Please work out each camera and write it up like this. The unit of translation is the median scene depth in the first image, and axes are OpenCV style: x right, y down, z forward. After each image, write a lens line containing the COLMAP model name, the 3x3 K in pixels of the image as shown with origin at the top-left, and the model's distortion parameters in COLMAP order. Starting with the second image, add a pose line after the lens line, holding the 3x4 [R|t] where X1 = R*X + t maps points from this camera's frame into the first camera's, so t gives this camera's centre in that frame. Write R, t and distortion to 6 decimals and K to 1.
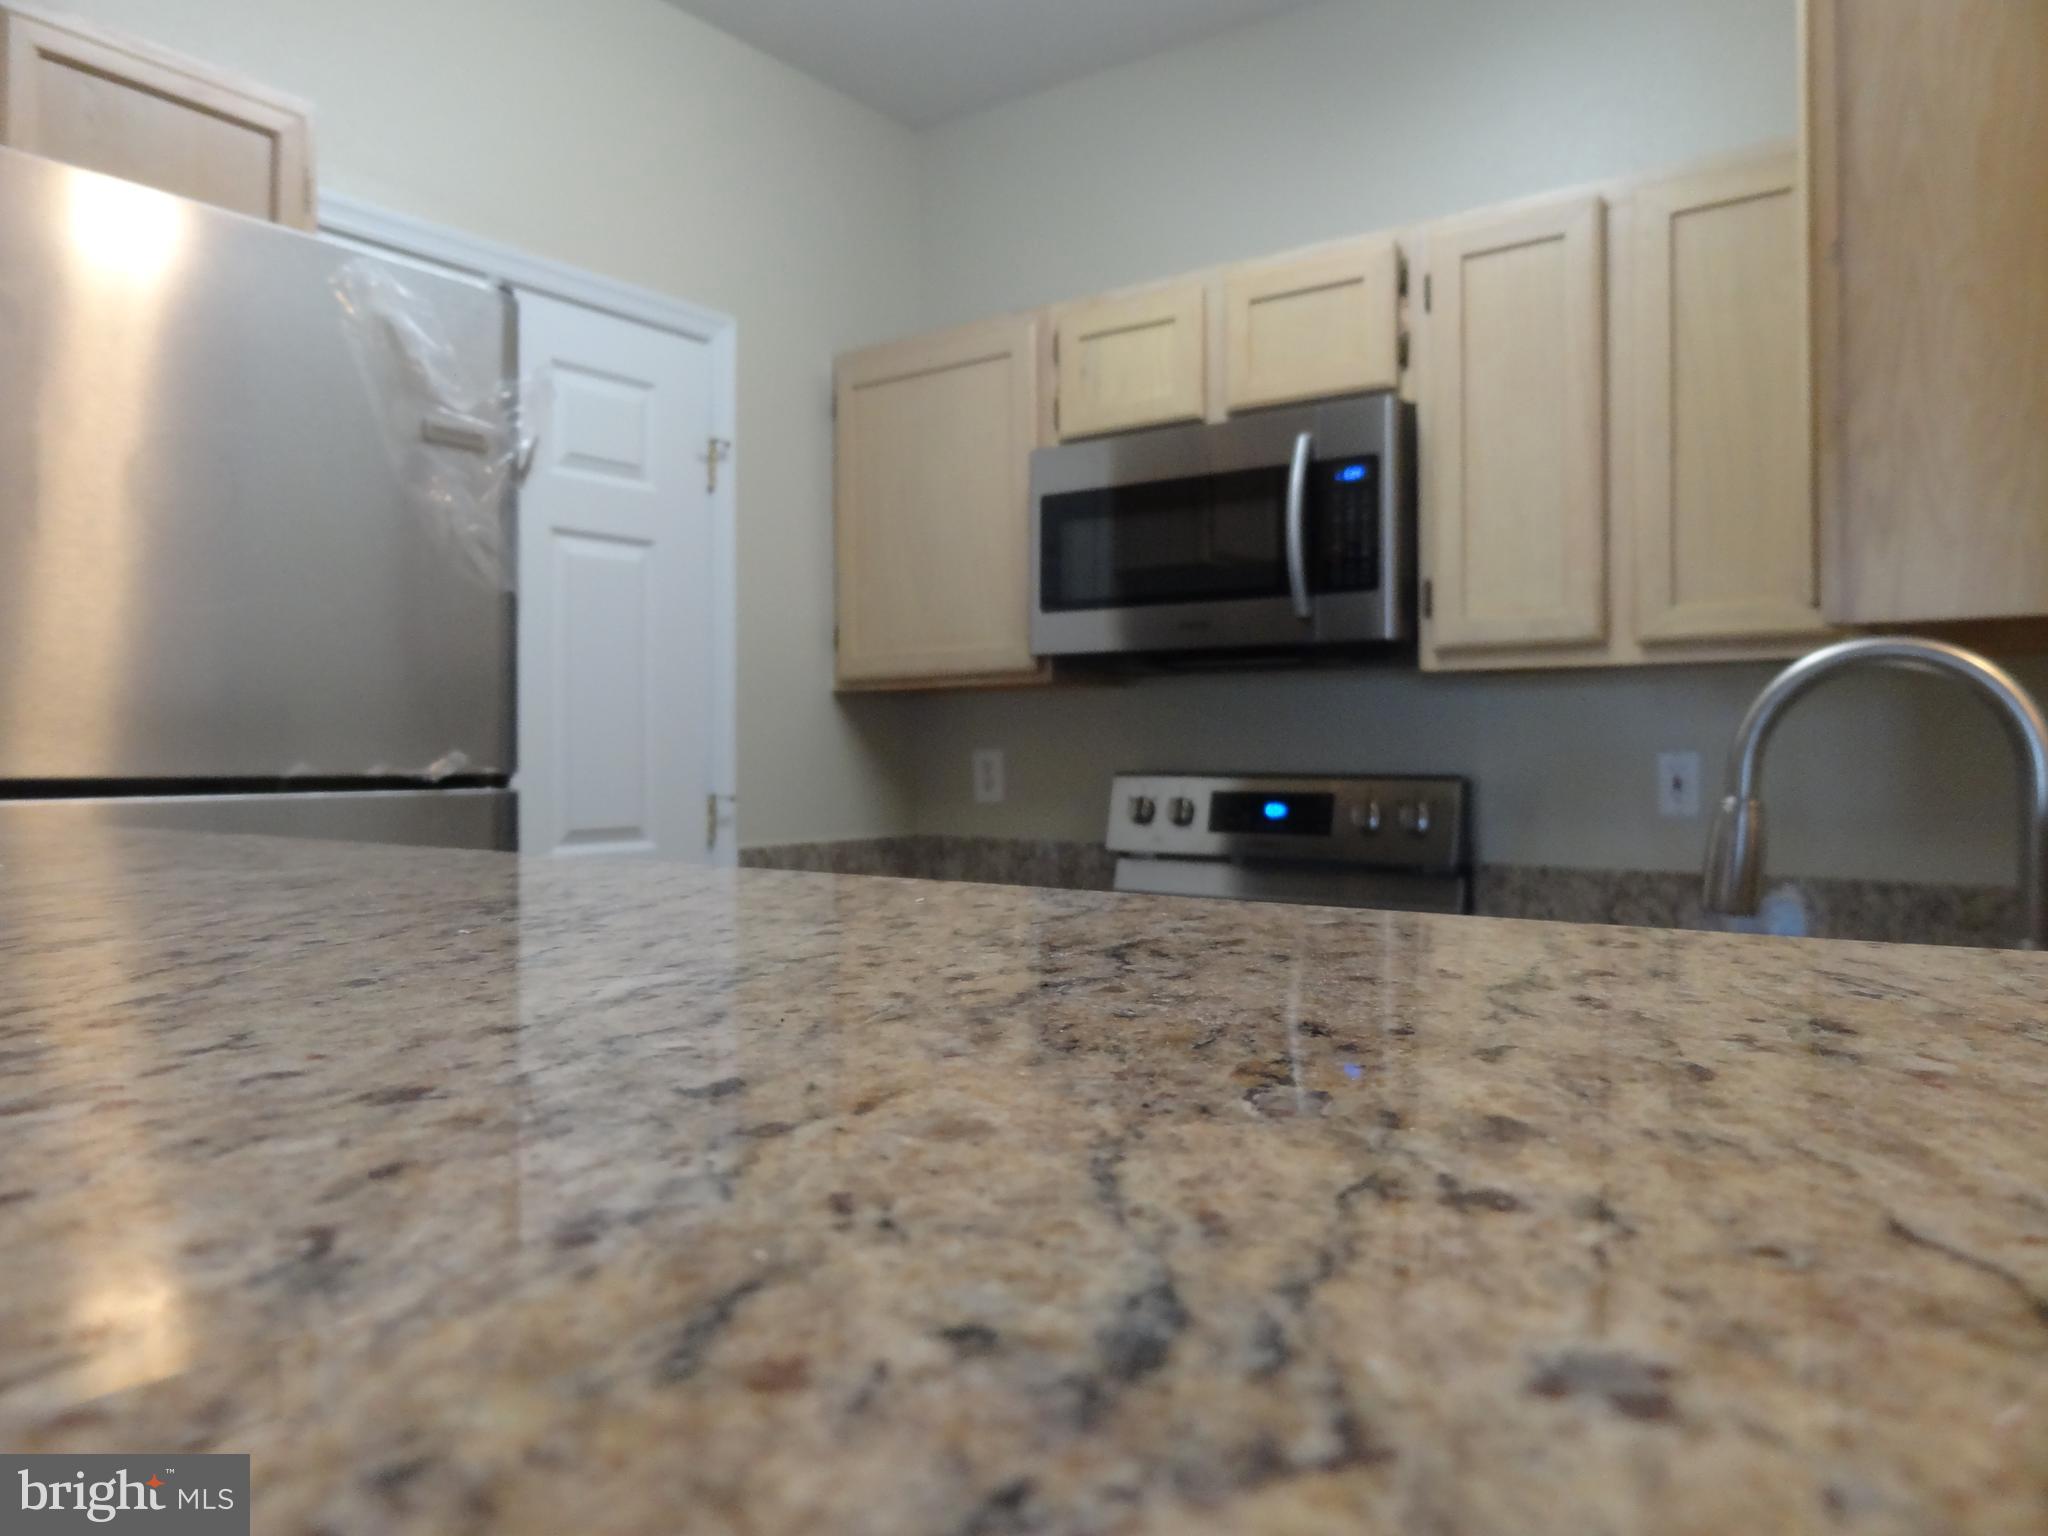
lens RADIAL K [[1445.2, 0, 1027.8], [0, 1445.2, 767.2], [0, 0, 1]] dist [-0.005722, 0.003182]
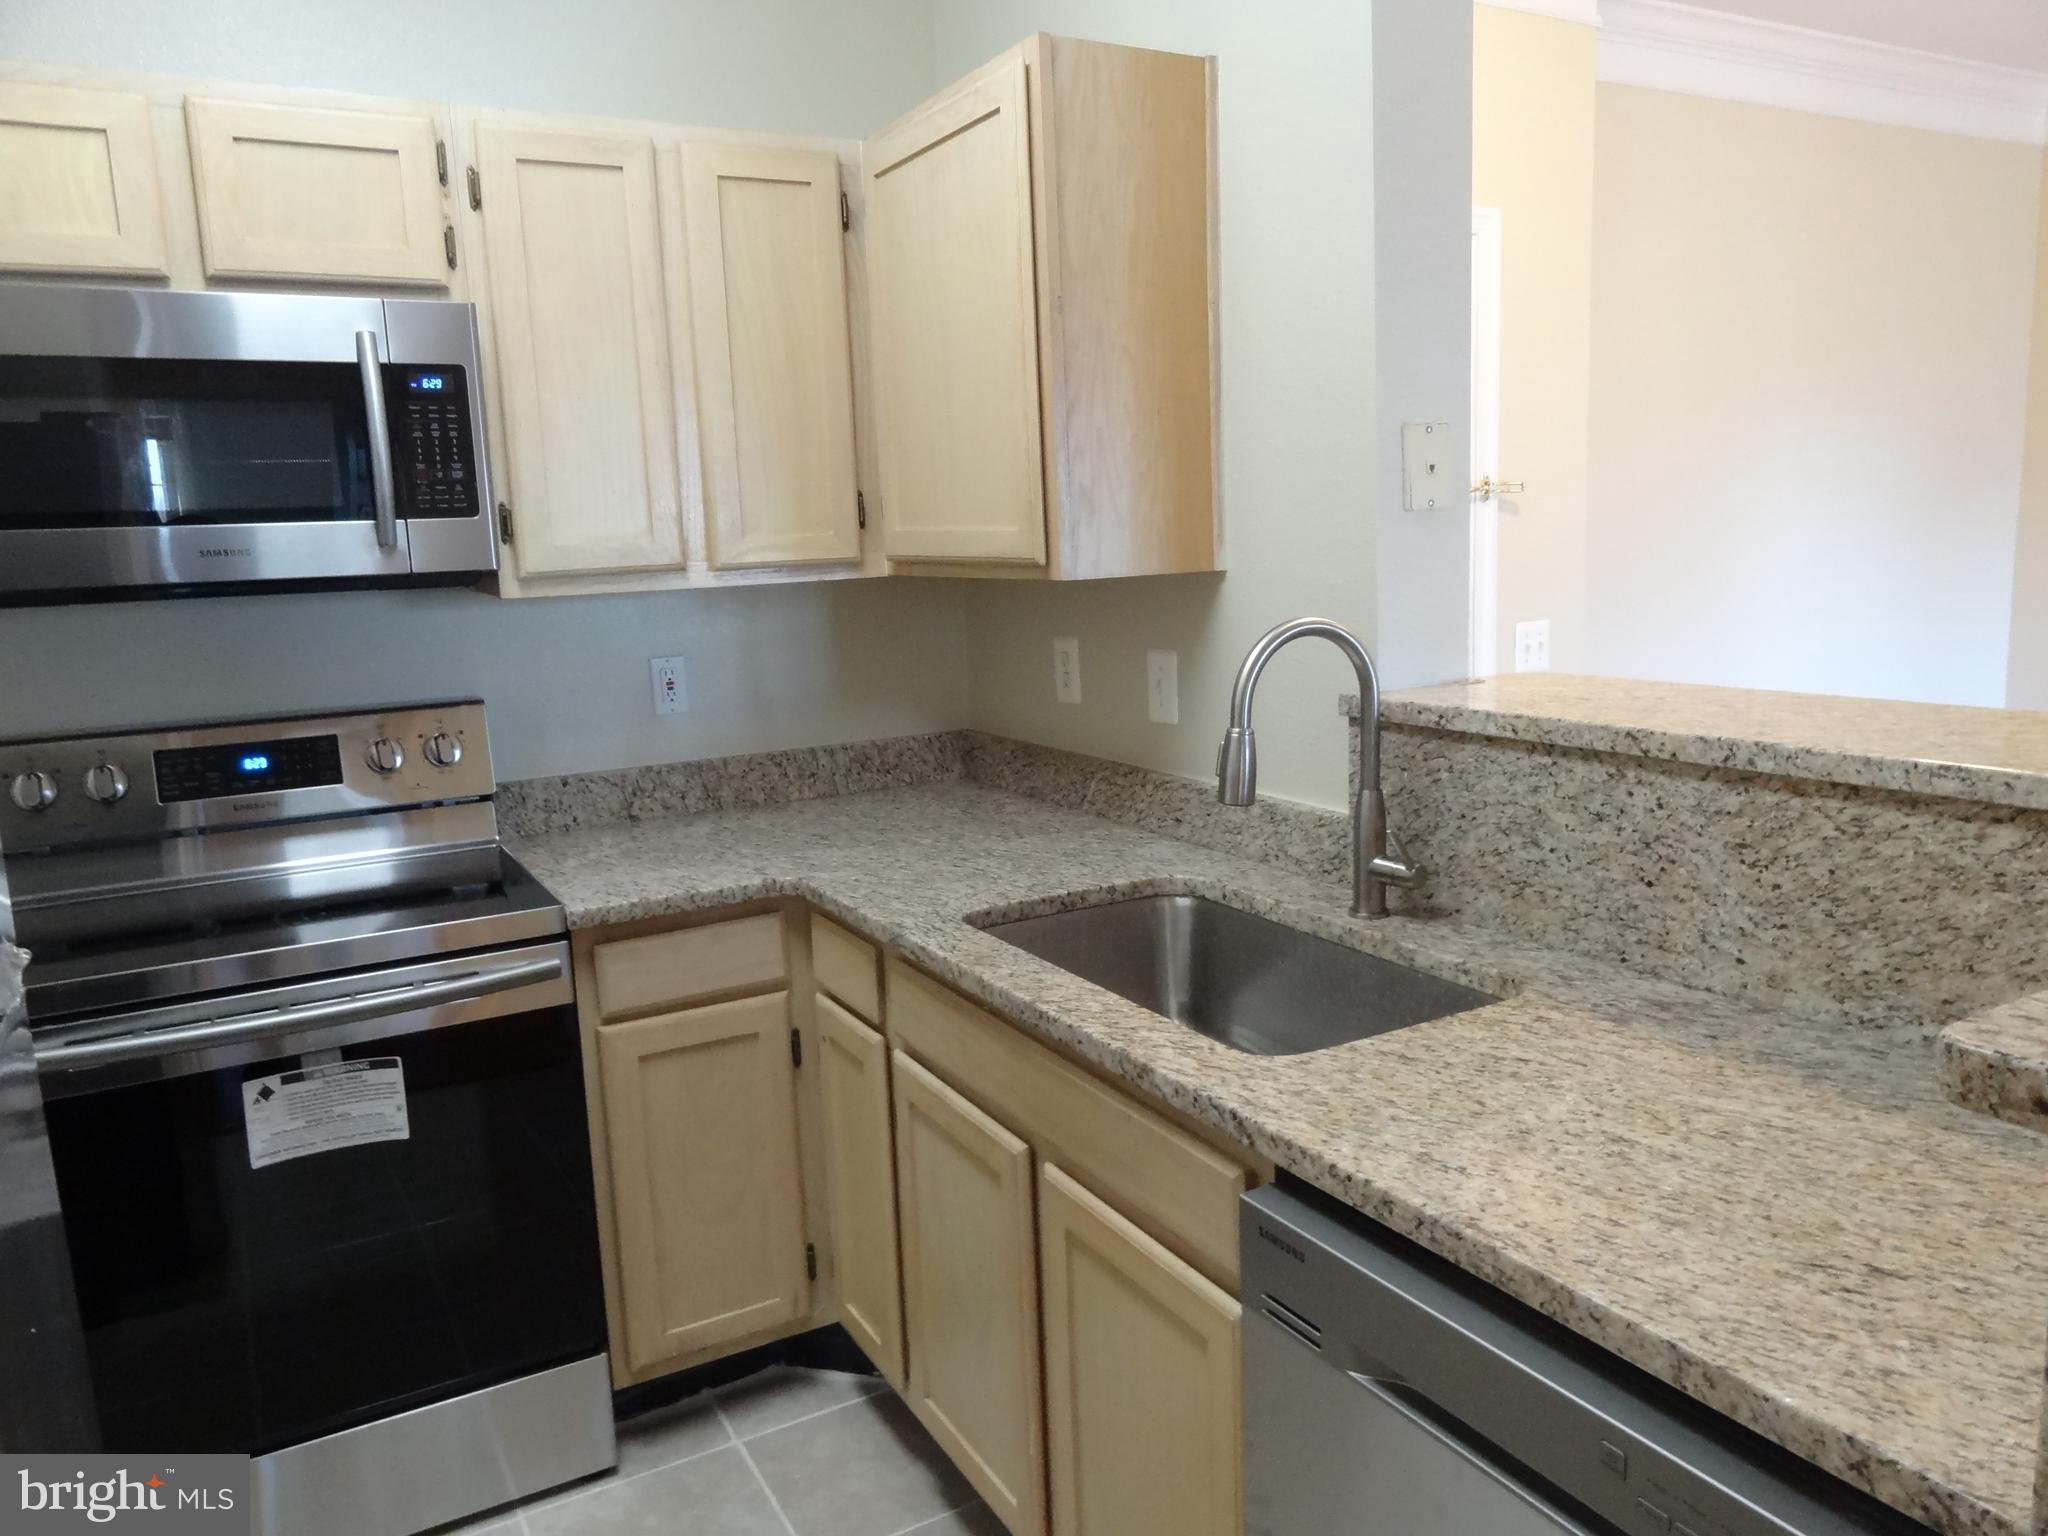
lens RADIAL K [[1445.9, 0, 1024.1], [0, 1445.9, 763.3], [0, 0, 1]] dist [-0.010022, 0.007383]
pose [[0.414362, -0.161606, 0.895650, -0.455219], [0.049937, 0.986663, 0.154925, -0.089697], [-0.908741, -0.019469, 0.416906, 0.284079]]
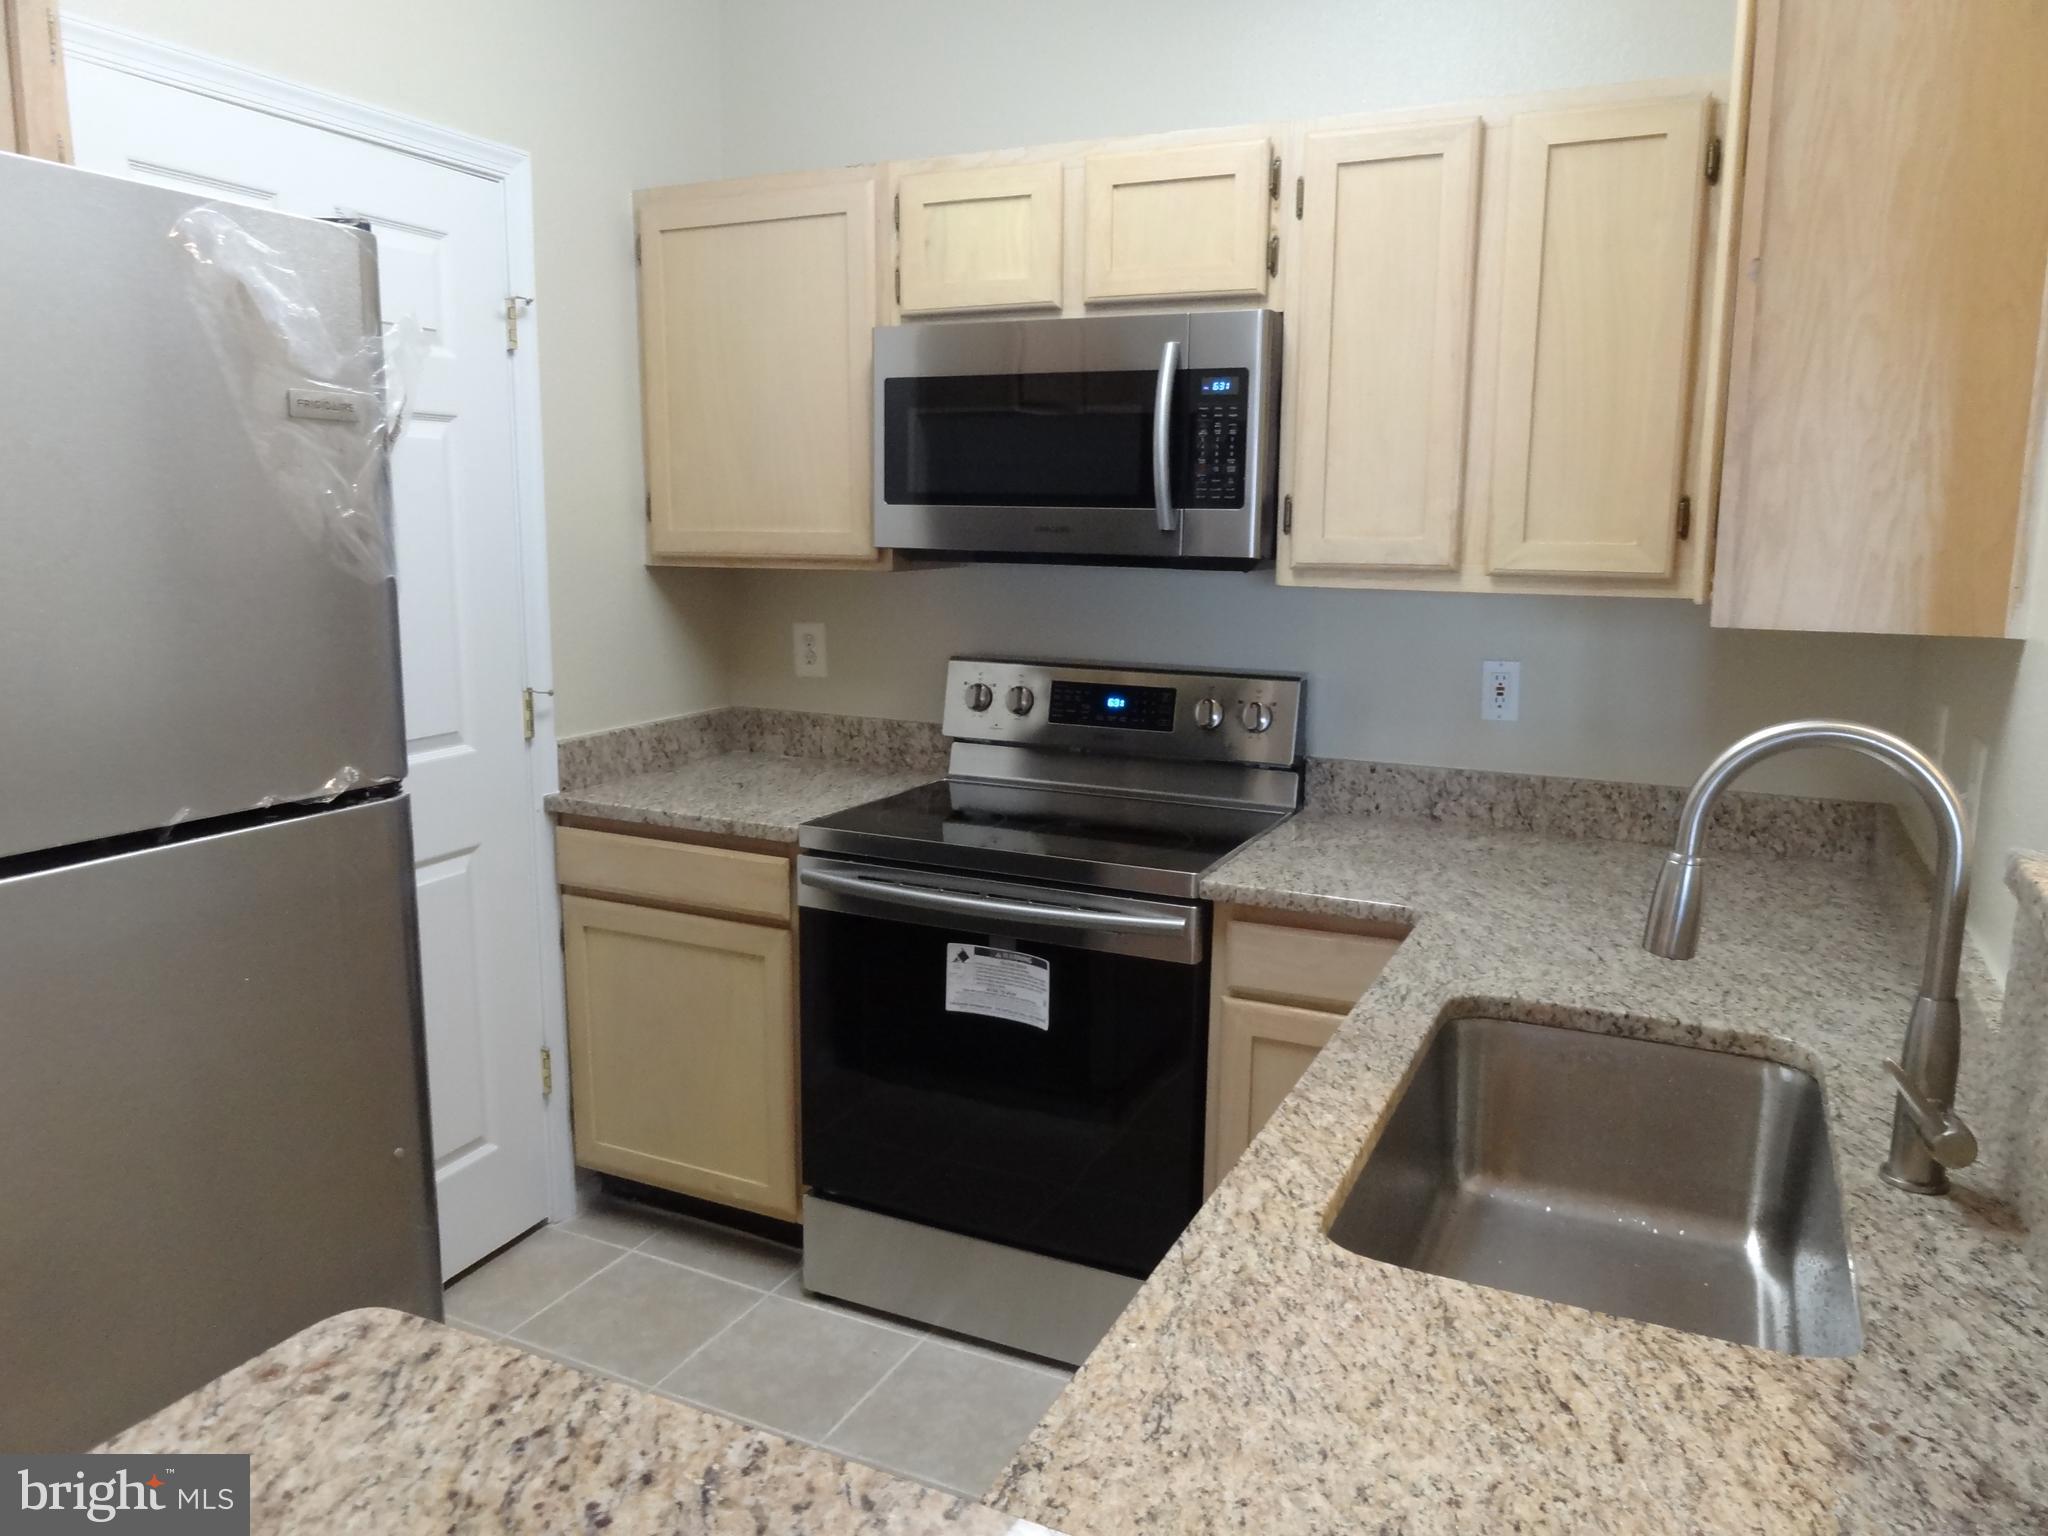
lens RADIAL K [[1447.3, 0, 1029.0], [0, 1447.3, 763.0], [0, 0, 1]] dist [-0.007219, 0.002685]
pose [[0.981385, -0.021903, 0.190799, -0.096265], [-0.009347, 0.986851, 0.161359, -0.105556], [-0.191825, -0.160139, 0.968276, 0.026291]]
